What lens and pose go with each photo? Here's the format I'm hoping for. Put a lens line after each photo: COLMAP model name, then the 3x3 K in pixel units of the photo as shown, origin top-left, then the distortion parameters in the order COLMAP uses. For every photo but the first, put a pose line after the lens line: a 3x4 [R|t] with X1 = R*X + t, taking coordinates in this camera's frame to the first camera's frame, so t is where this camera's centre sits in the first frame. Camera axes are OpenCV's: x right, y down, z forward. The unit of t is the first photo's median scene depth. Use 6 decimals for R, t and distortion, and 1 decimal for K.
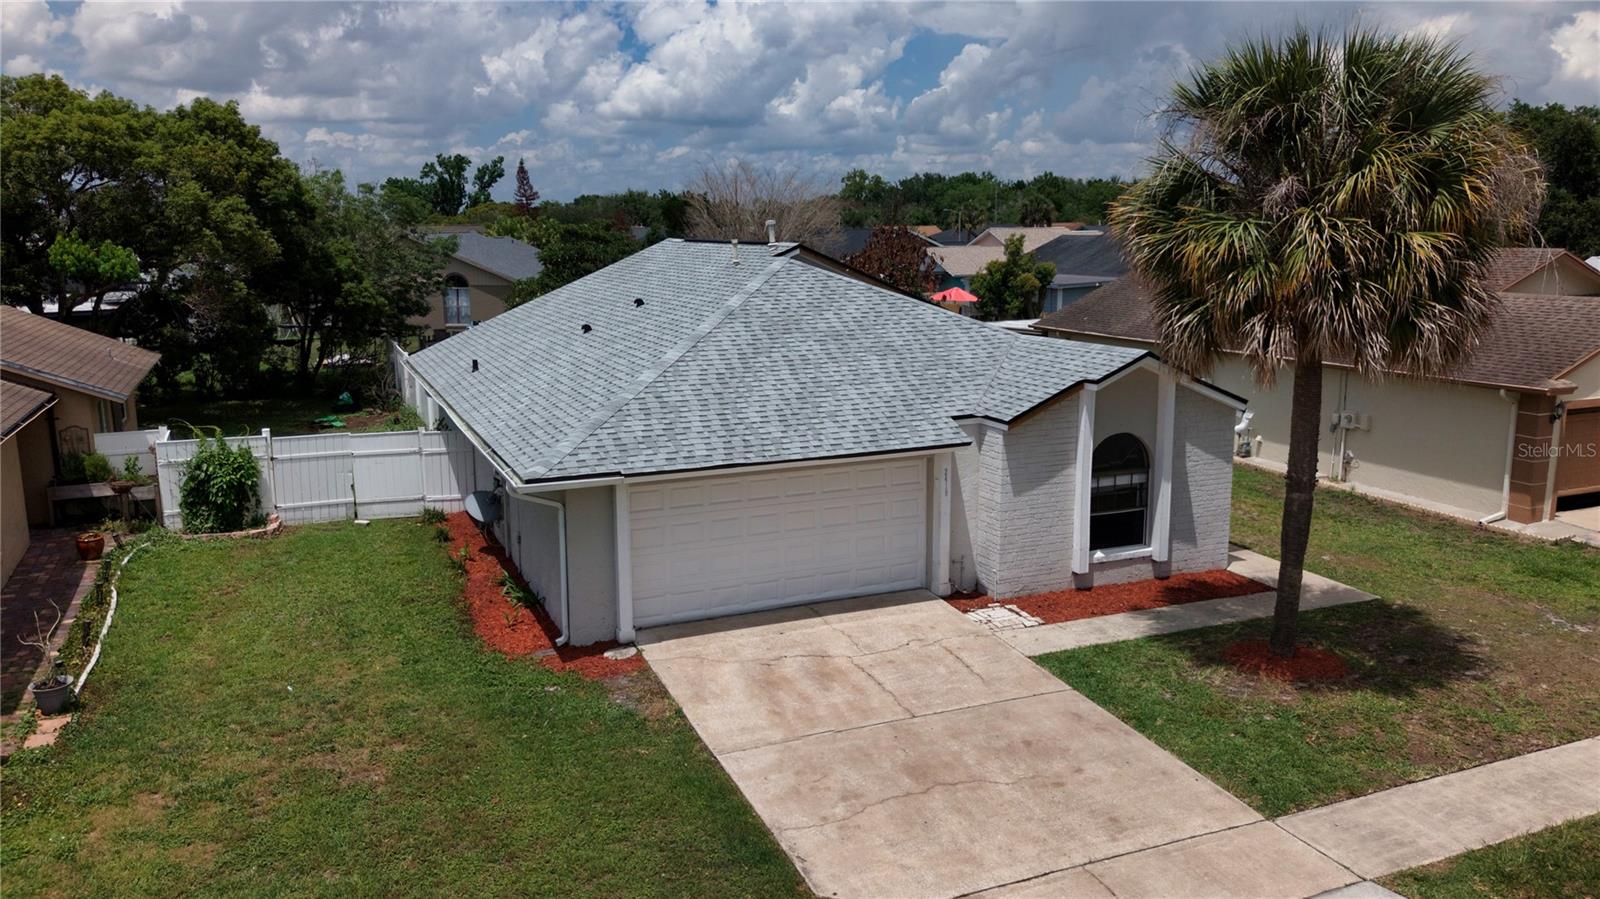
lens RADIAL K [[1173.5, 0, 800.0], [0, 1173.5, 449.5], [0, 0, 1]] dist [0.014027, -0.008807]
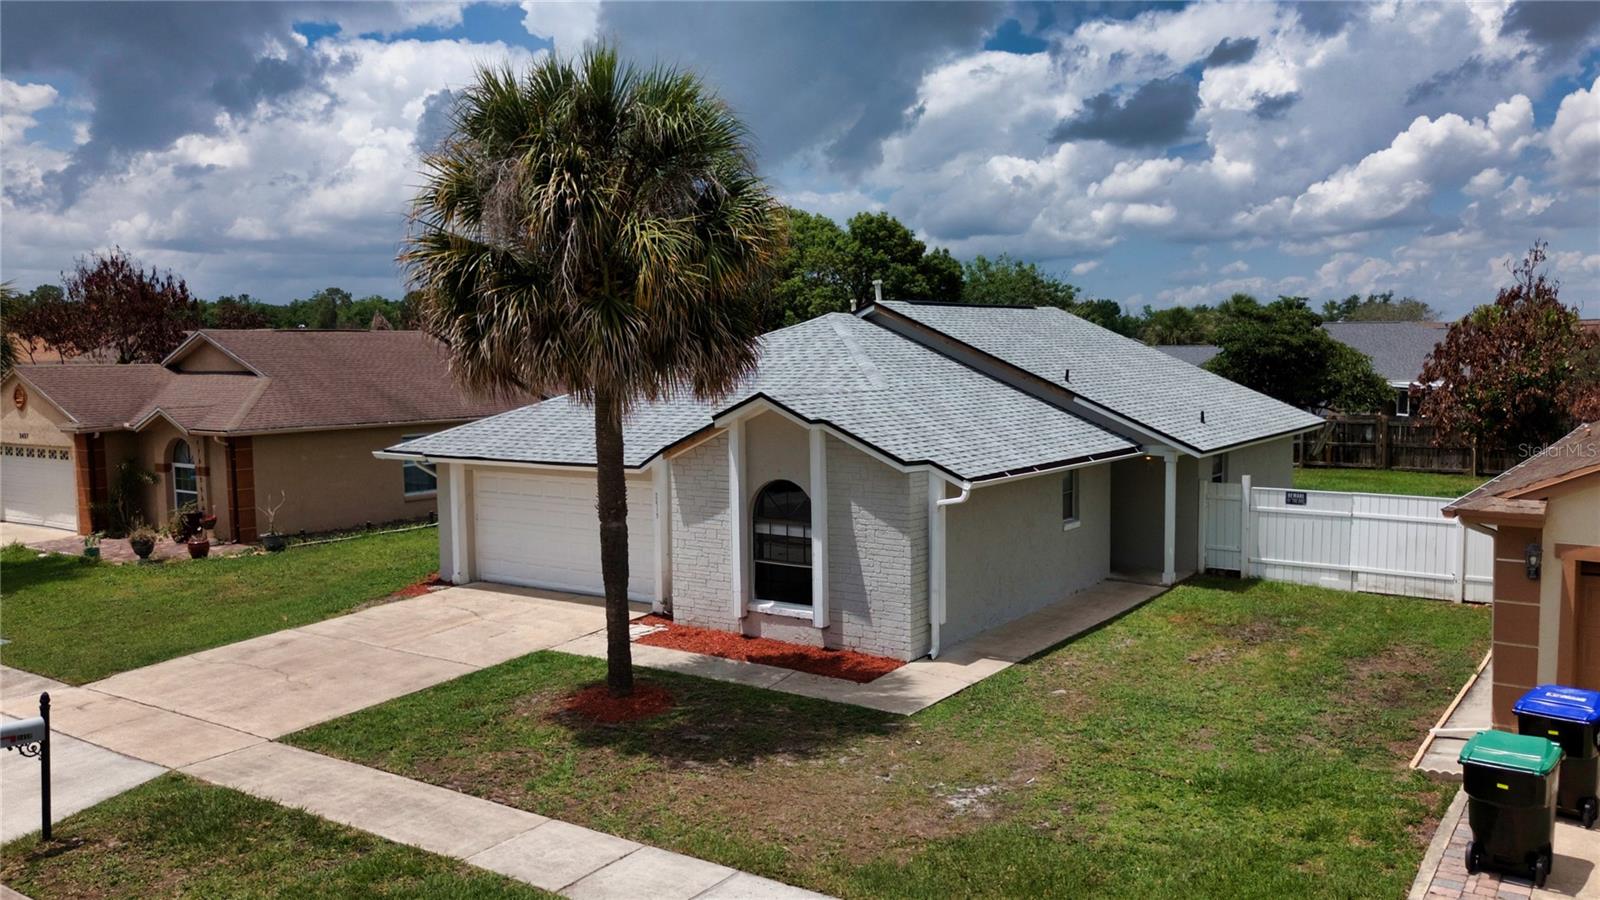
lens RADIAL K [[1280.5, 0, 858.6], [0, 1280.5, 450.7], [0, 0, 1]] dist [0.027418, -0.002367]
pose [[0.553366, 0.071866, -0.829832, 1.250004], [-0.151982, 0.988258, -0.015762, -0.032248], [0.818955, 0.134842, 0.557791, 0.500189]]
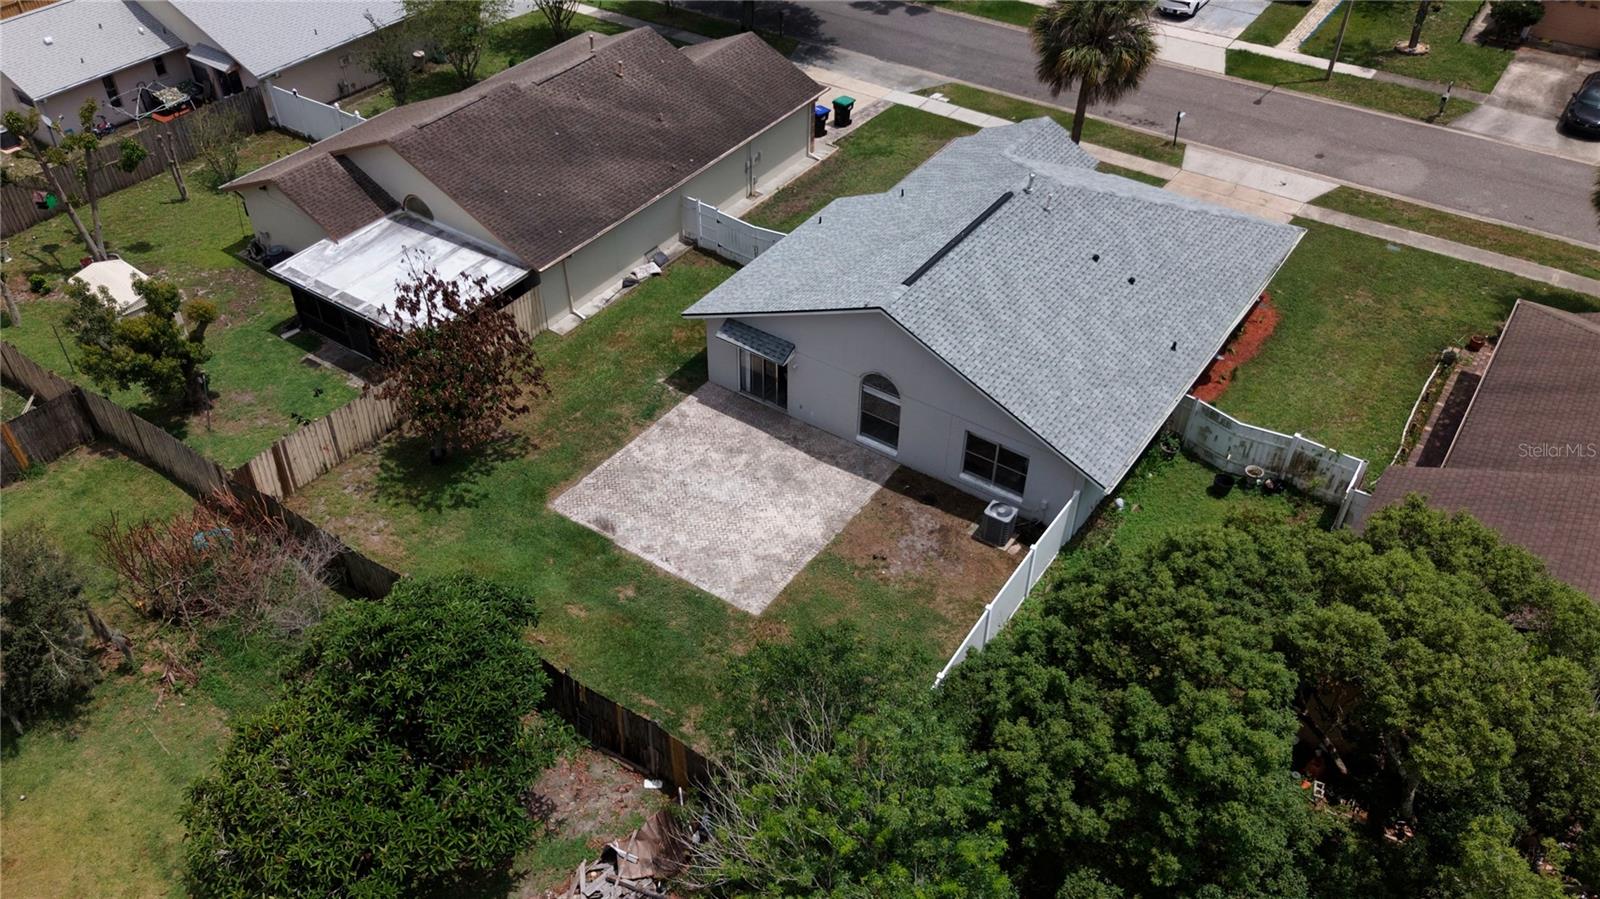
lens RADIAL K [[1201.9, 0, 765.5], [0, 1201.9, 446.9], [0, 0, 1]] dist [0.045943, -0.029343]
pose [[-0.507388, -0.552641, 0.661169, -1.415633], [0.178203, 0.683390, 0.707970, -1.483319], [-0.843090, 0.477038, -0.248262, 2.450358]]
